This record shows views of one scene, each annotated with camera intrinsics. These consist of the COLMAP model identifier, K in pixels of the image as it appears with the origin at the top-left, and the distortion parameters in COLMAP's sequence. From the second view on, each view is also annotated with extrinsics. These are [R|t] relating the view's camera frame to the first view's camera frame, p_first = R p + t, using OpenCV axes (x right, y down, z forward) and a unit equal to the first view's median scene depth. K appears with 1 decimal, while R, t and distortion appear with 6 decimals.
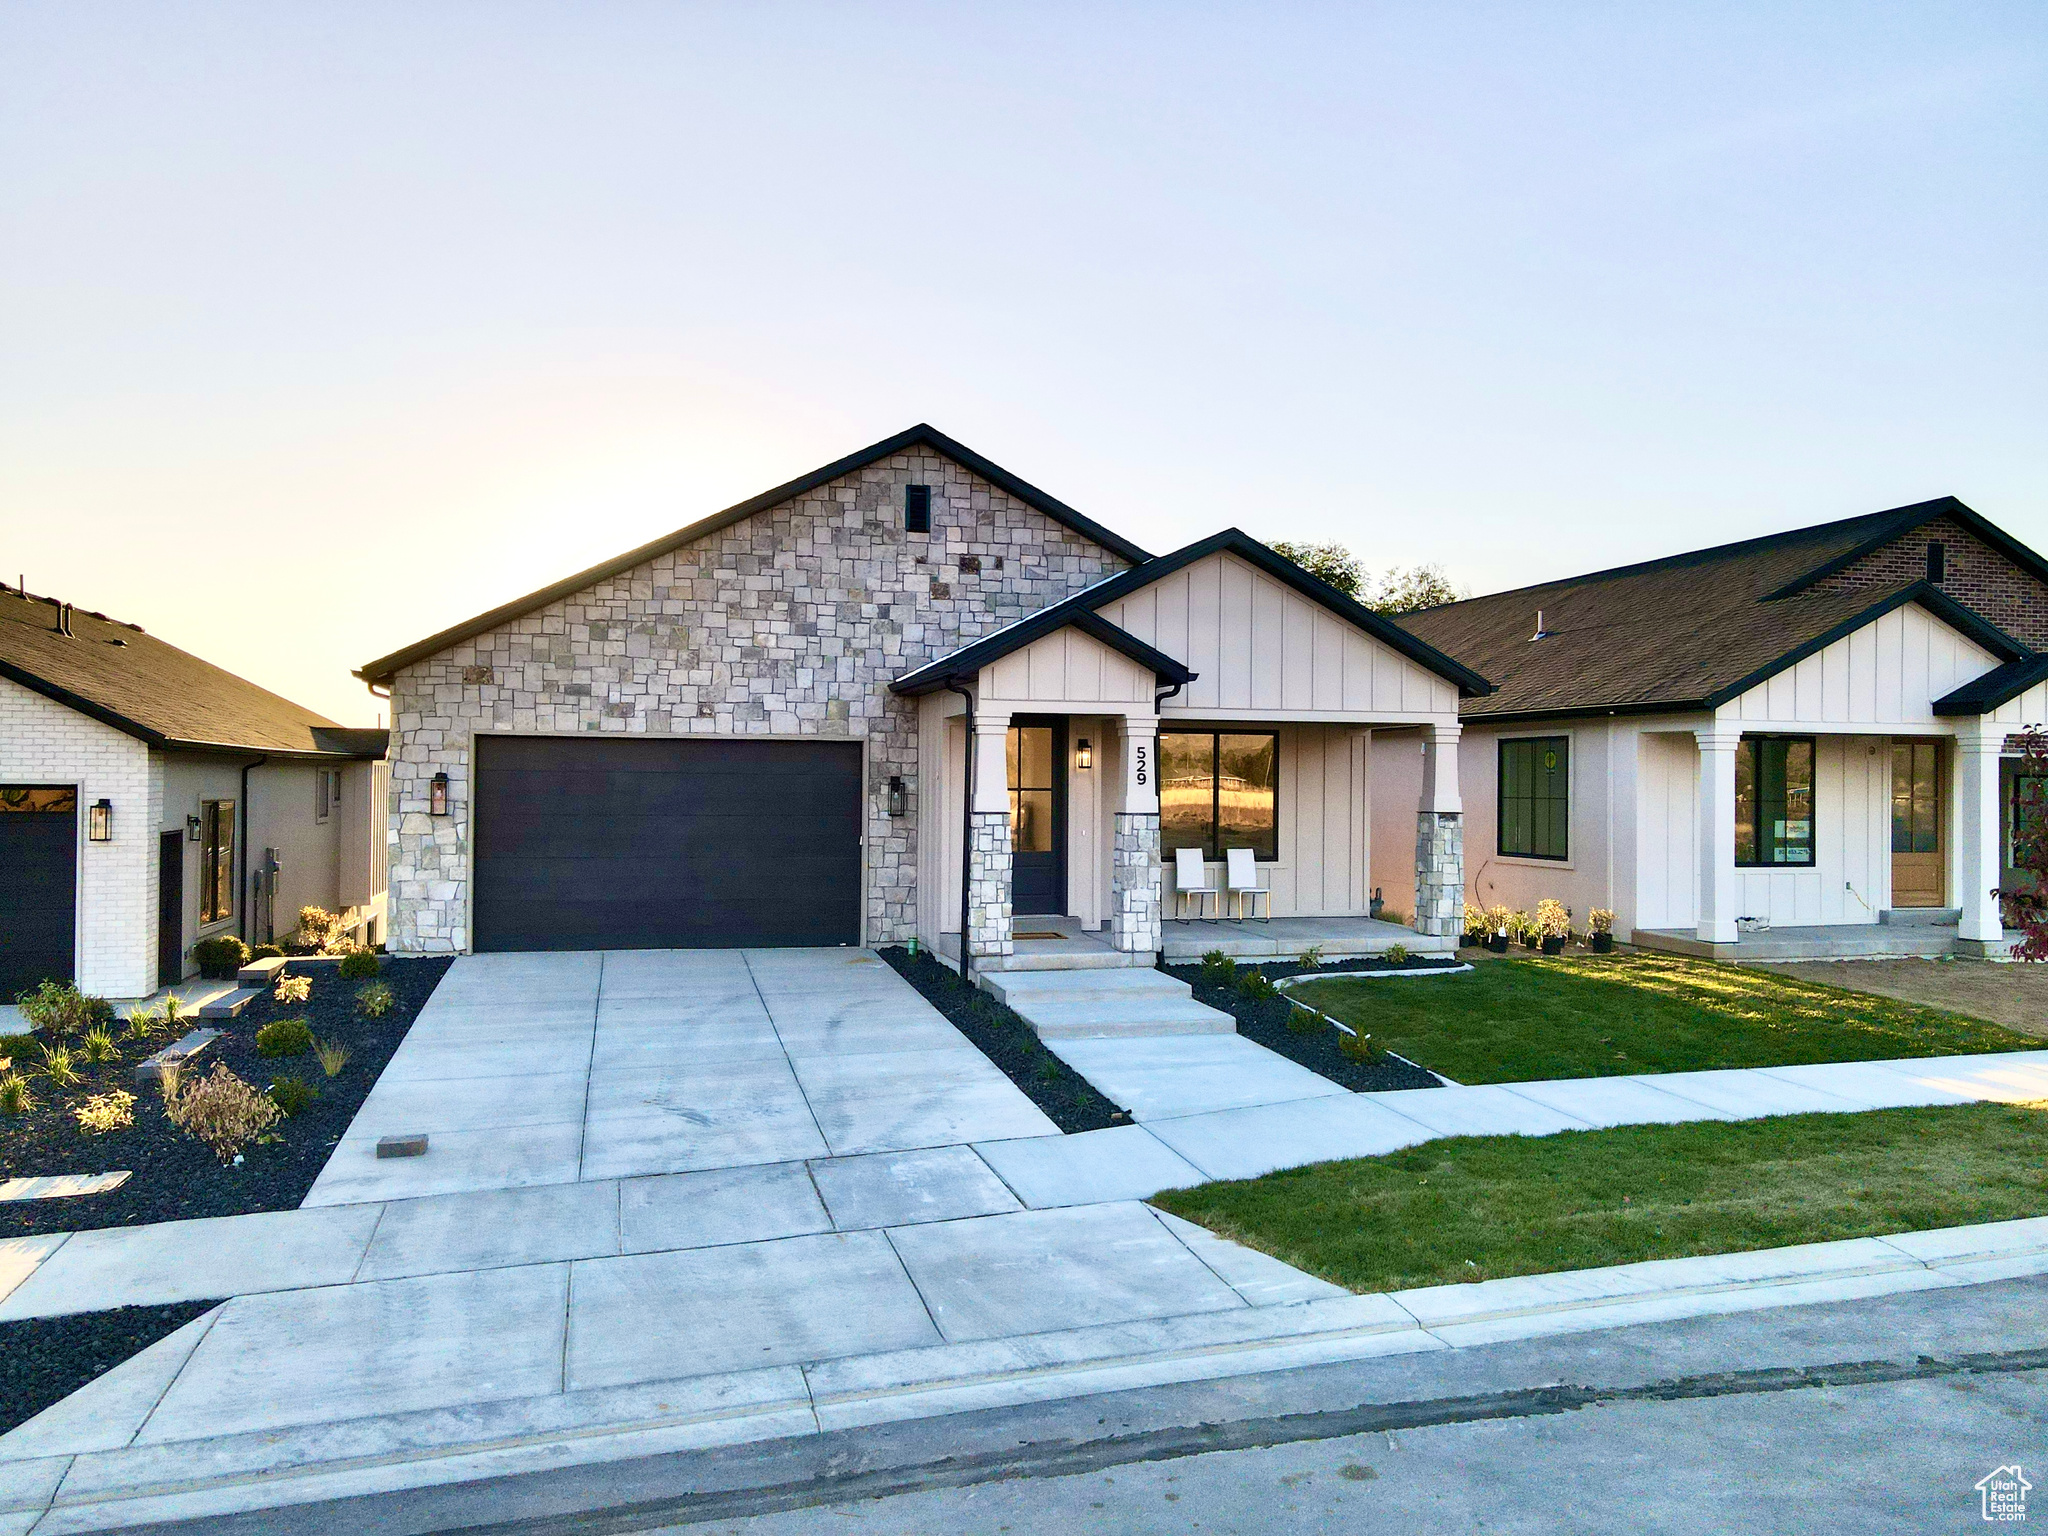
lens RADIAL K [[1502.6, 0, 1018.1], [0, 1502.6, 784.1], [0, 0, 1]] dist [0.002805, 0.021352]
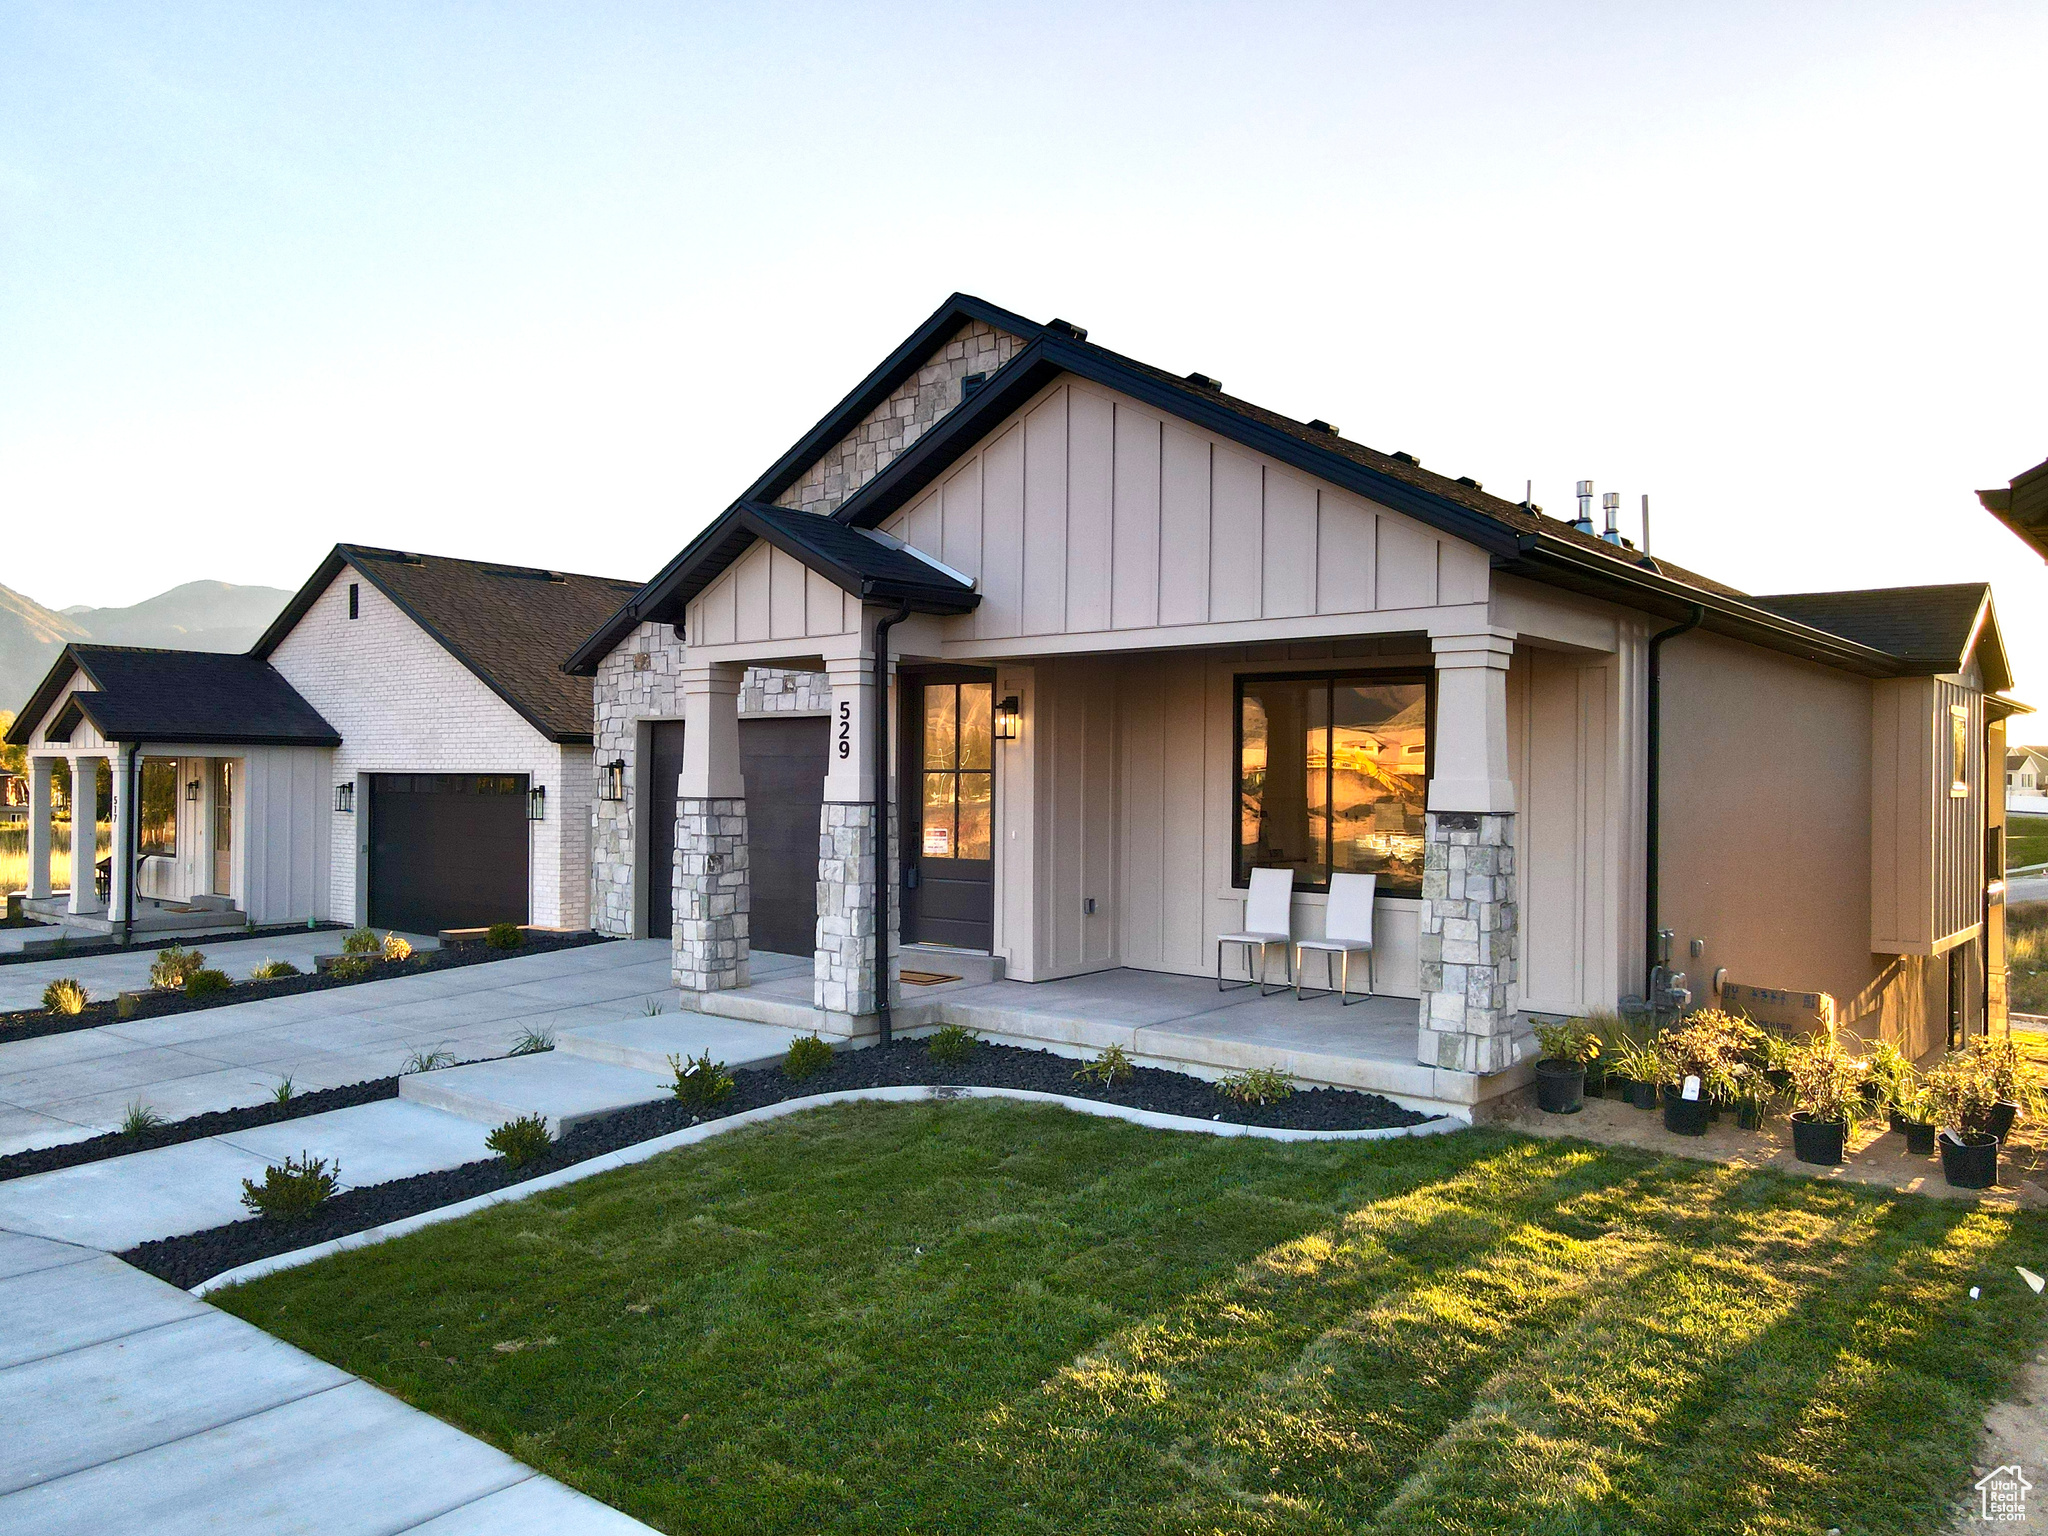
lens RADIAL K [[1502.6, 0, 1025.6], [0, 1502.6, 778.2], [0, 0, 1]] dist [0.002805, 0.021352]
pose [[0.584122, -0.004246, -0.811655, 0.596685], [-0.005219, 0.999946, -0.008986, 0.012985], [0.811649, 0.009485, 0.584068, 0.609279]]
